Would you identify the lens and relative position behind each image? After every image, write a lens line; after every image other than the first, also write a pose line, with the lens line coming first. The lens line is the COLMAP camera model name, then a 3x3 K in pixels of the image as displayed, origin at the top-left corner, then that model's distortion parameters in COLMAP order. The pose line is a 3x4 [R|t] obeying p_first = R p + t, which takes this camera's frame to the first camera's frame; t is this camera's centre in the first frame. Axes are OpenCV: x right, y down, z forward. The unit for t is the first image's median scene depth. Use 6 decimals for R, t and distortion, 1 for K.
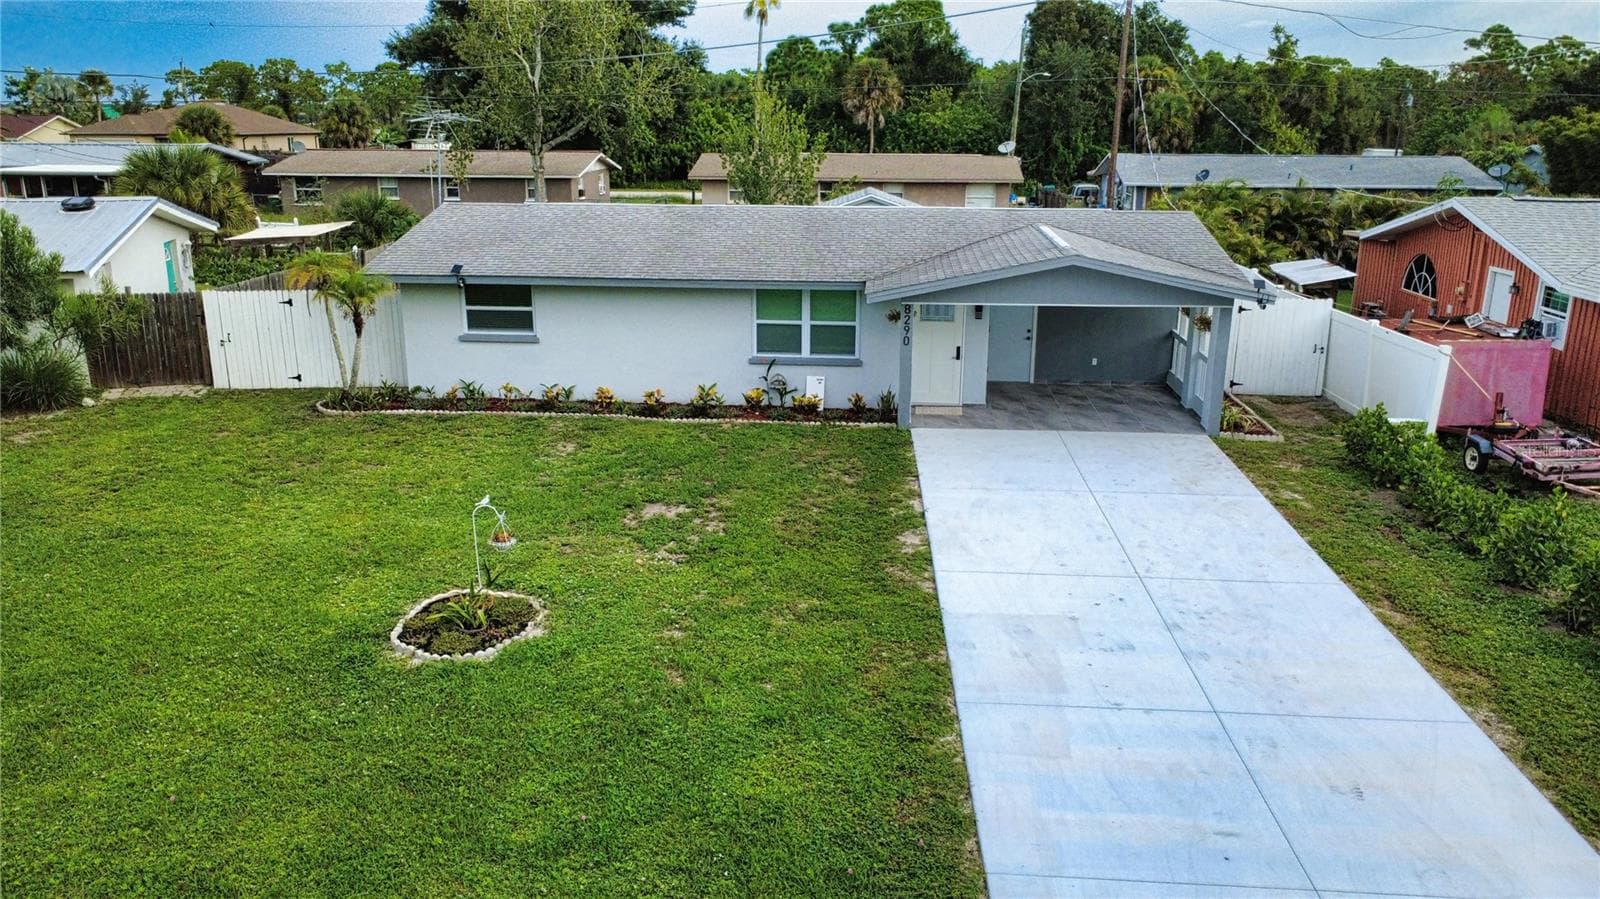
lens RADIAL K [[1159.3, 0, 801.5], [0, 1159.3, 445.5], [0, 0, 1]] dist [0.002026, -0.001795]
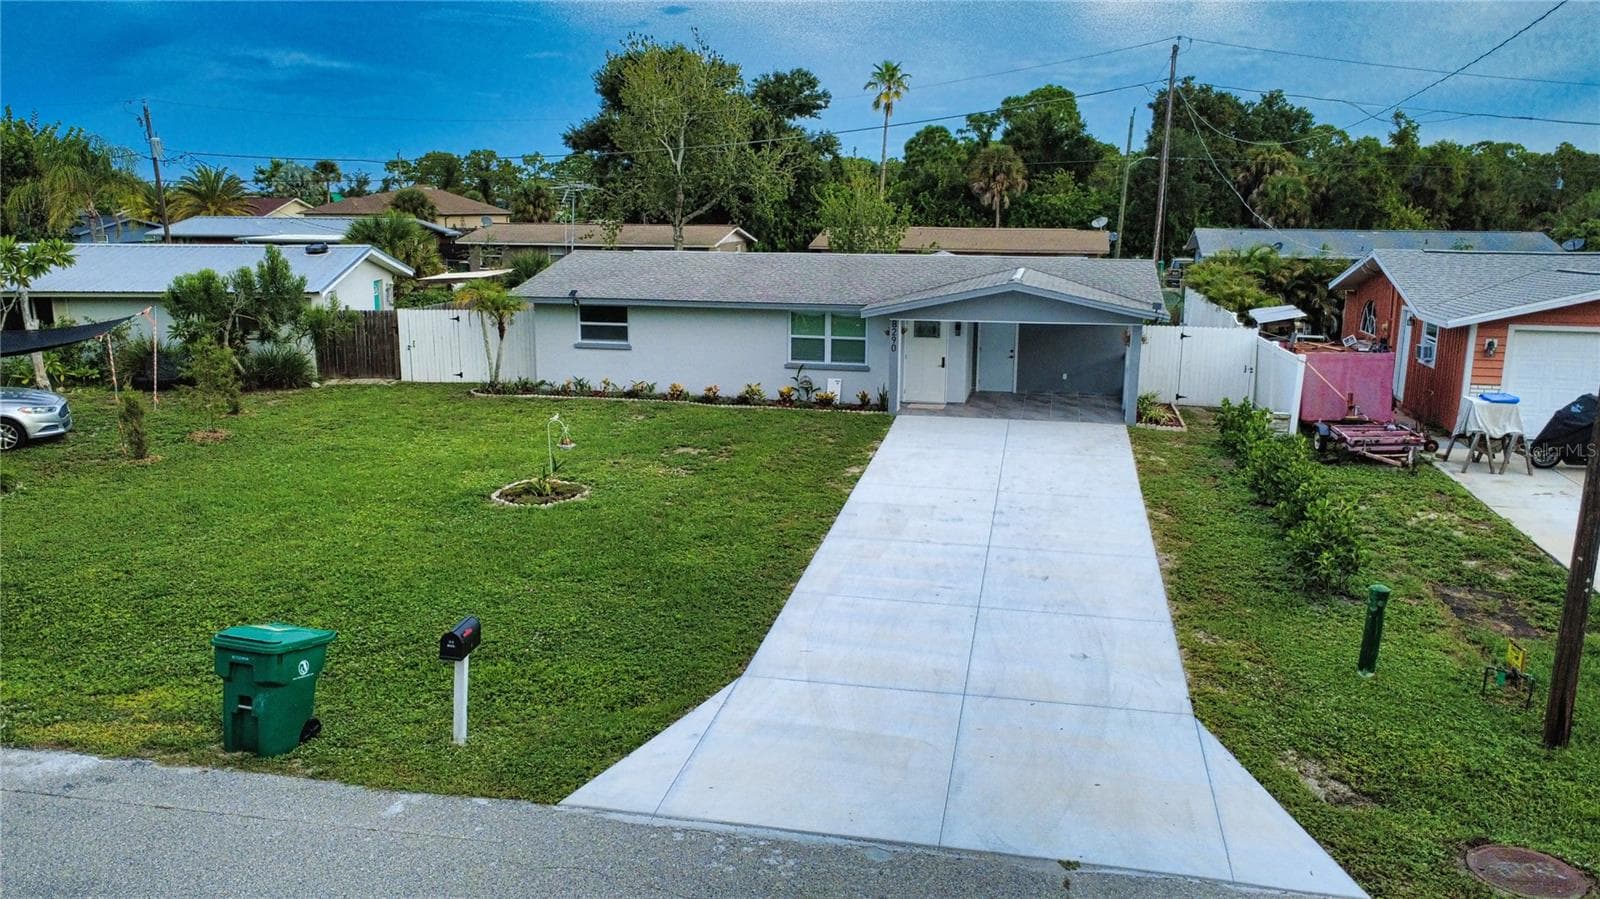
lens RADIAL K [[1159.3, 0, 801.8], [0, 1159.3, 445.2], [0, 0, 1]] dist [0.002026, -0.001795]
pose [[0.989389, 0.030366, -0.142080, 0.168139], [-0.040441, 0.996826, -0.068571, 0.109100], [0.139547, 0.073589, 0.987477, -0.297310]]
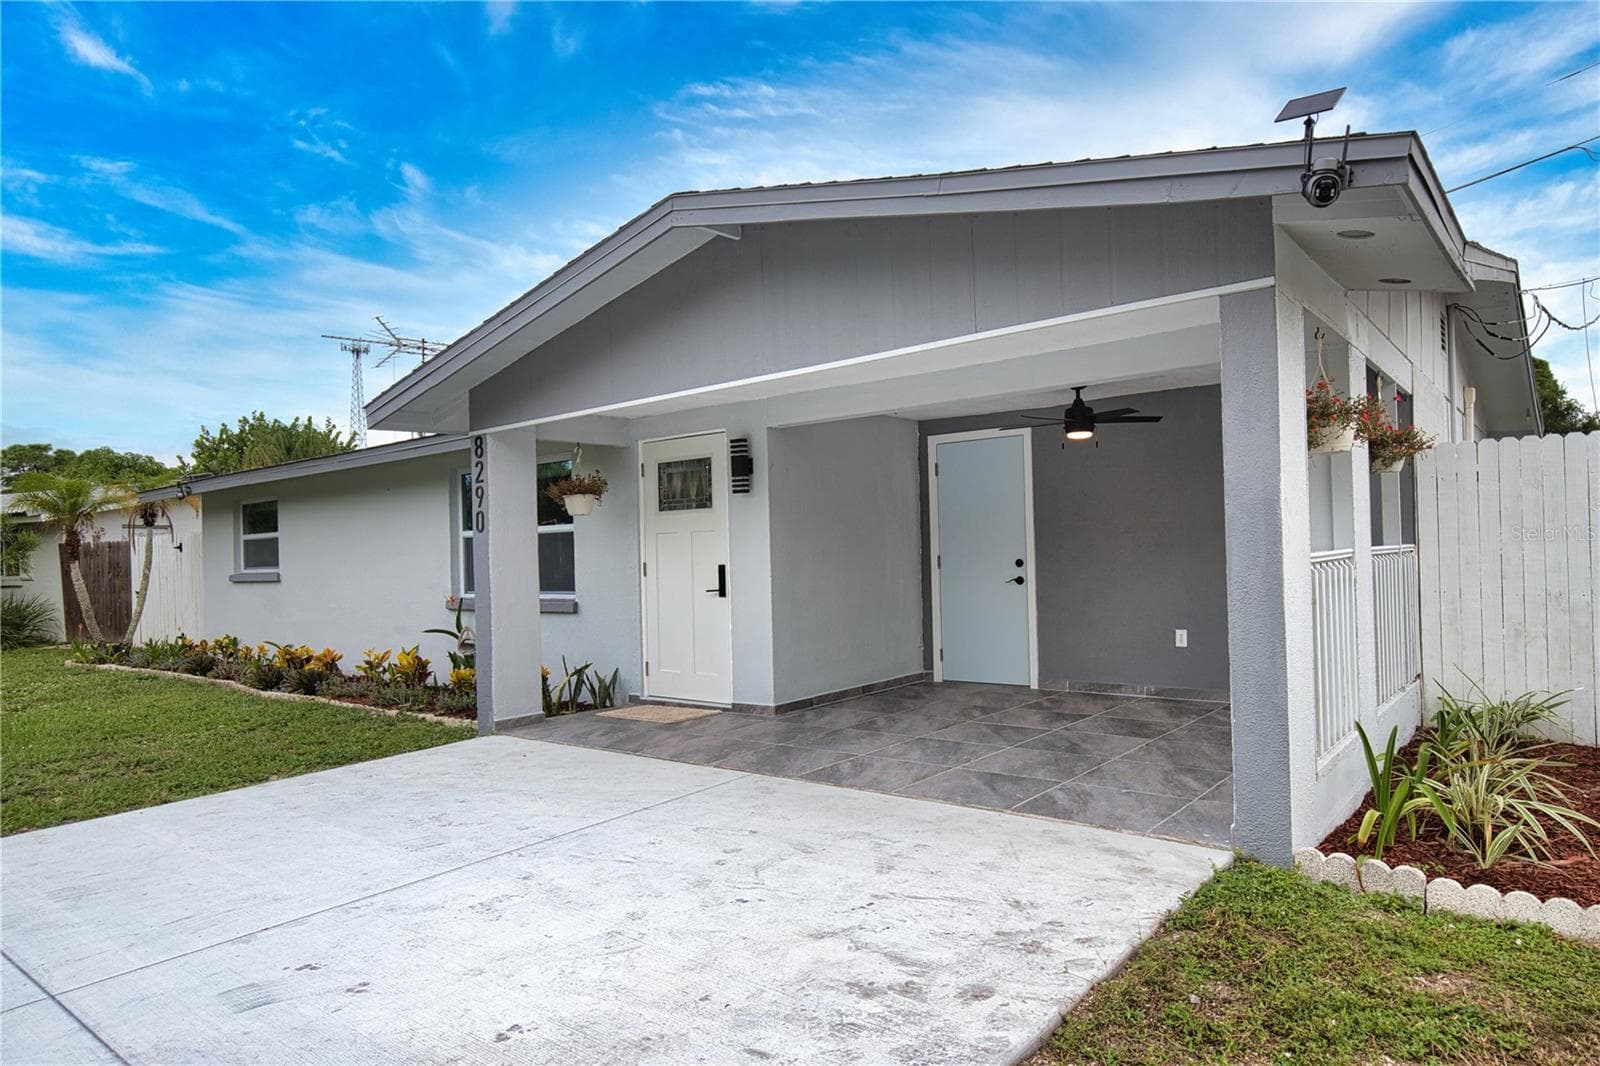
lens RADIAL K [[978.3, 0, 808.2], [0, 978.3, 542.0], [0, 0, 1]] dist [-0.004355, 0.003697]
pose [[0.822281, -0.037105, -0.567871, 0.370808], [-0.126720, 0.960880, -0.246275, -0.009358], [0.554794, 0.274468, 0.785412, 0.742844]]
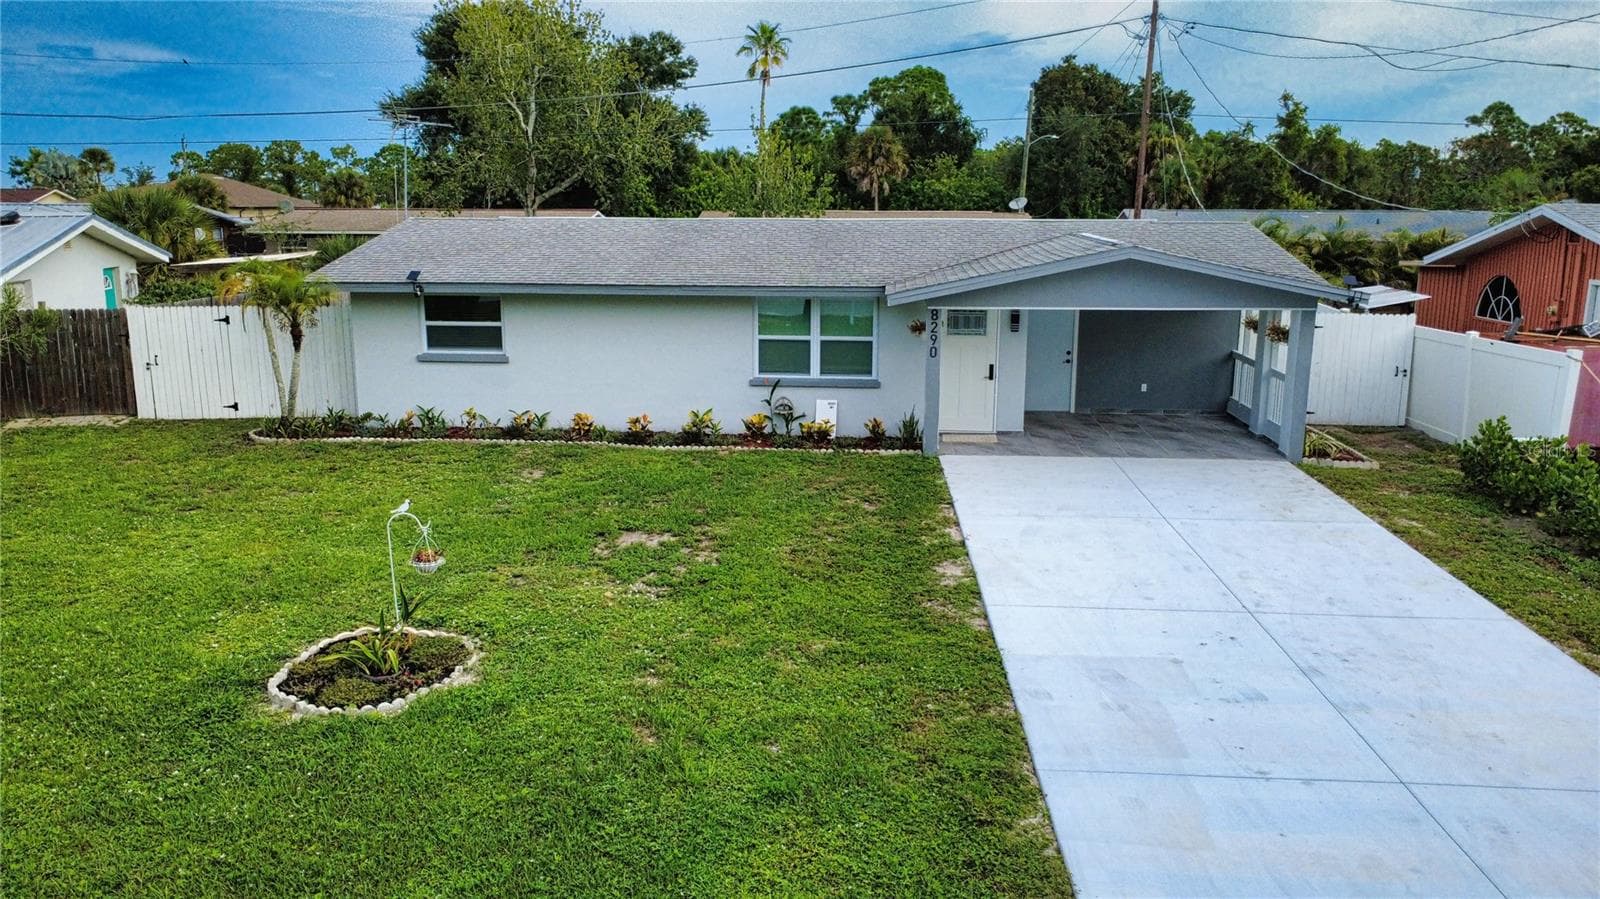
lens RADIAL K [[1159.3, 0, 802.1], [0, 1159.3, 447.1], [0, 0, 1]] dist [0.002026, -0.001795]
pose [[0.999998, -0.001486, -0.001222, -0.005264], [0.001394, 0.997420, -0.071775, 0.038688], [0.001326, 0.071773, 0.997420, 0.142272]]
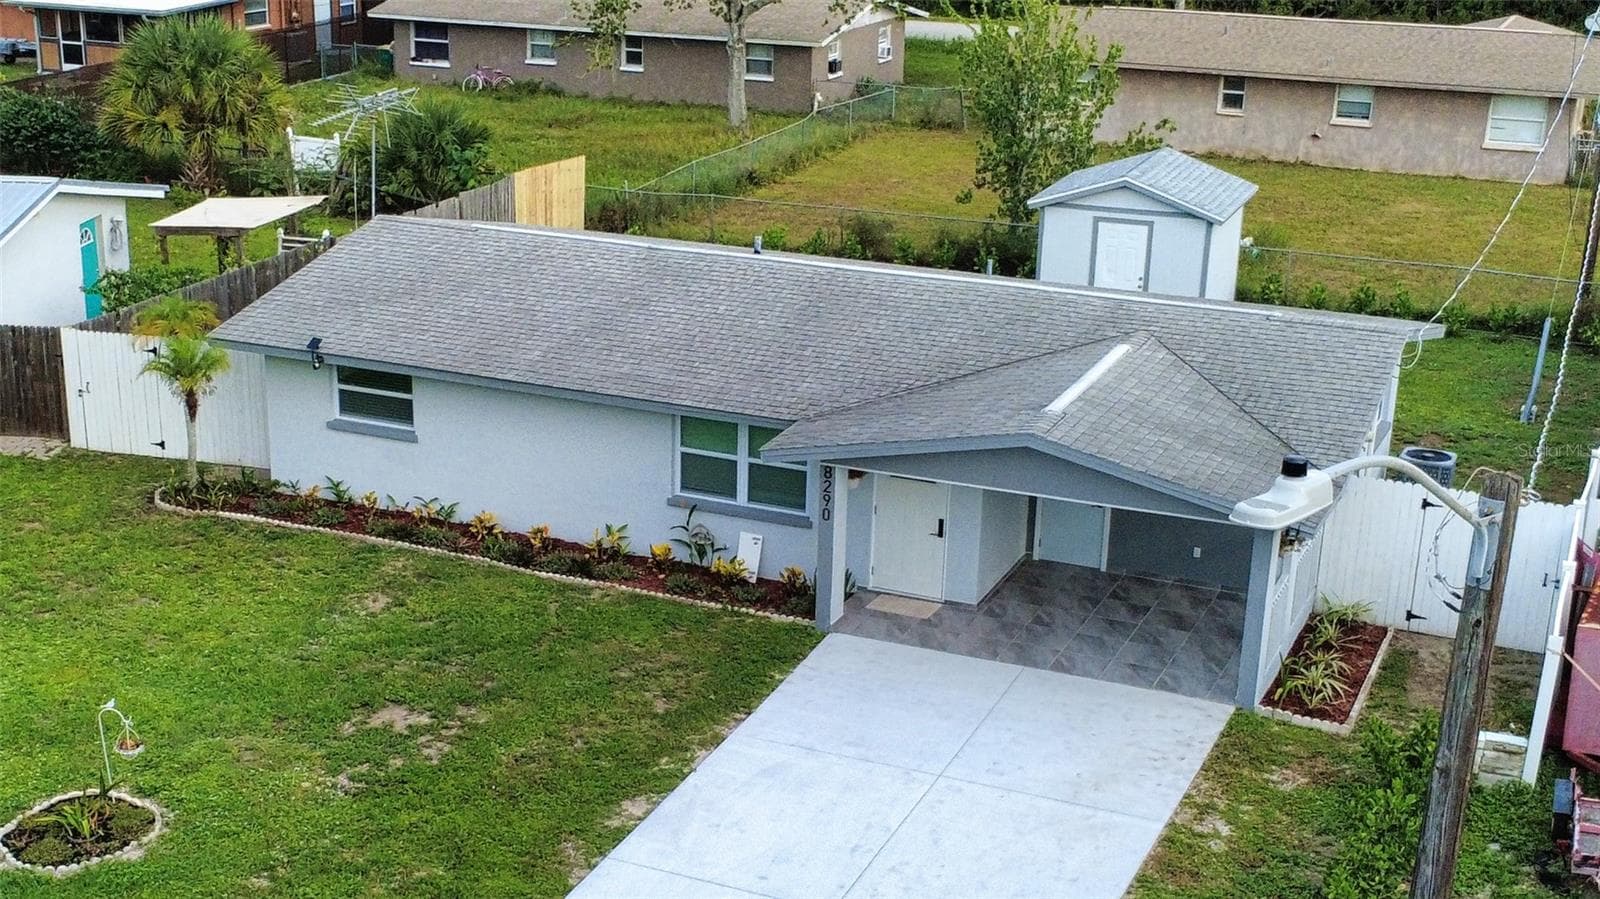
lens RADIAL K [[2180.2, 0, 672.5], [0, 2180.2, 569.9], [0, 0, 1]] dist [0.000196, 0.000000]
pose [[0.928117, 0.130820, -0.348548, 0.451438], [-0.103199, 0.989944, 0.096755, -0.167285], [0.357700, -0.053830, 0.932284, -0.281461]]
